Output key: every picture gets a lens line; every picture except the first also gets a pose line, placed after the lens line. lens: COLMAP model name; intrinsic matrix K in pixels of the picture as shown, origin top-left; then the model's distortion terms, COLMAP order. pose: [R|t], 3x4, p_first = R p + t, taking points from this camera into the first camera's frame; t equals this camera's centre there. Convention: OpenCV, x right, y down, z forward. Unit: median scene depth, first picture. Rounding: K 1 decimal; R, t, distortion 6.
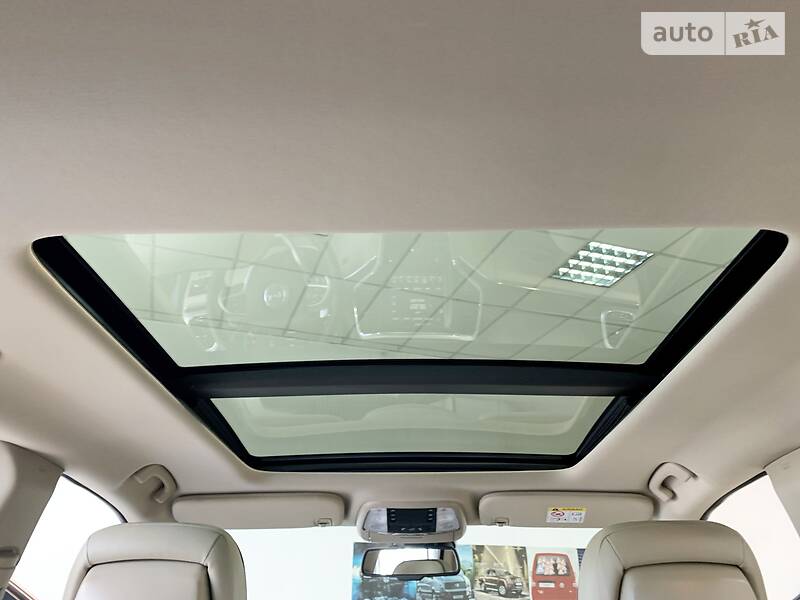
lens RADIAL K [[600.1, 0, 410.4], [0, 600.1, 283.7], [0, 0, 1]] dist [0.025367, -0.046874]
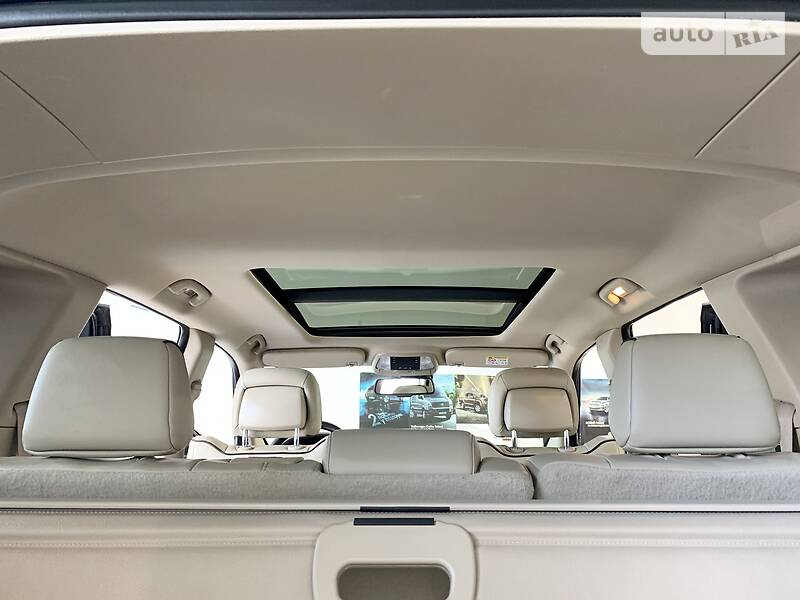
lens RADIAL K [[600.1, 0, 404.5], [0, 600.1, 294.2], [0, 0, 1]] dist [0.025367, -0.046874]
pose [[0.999997, 0.001659, -0.001846, 0.002999], [-0.001089, 0.961767, 0.273868, -0.251963], [0.002230, -0.273865, 0.961766, -0.560459]]
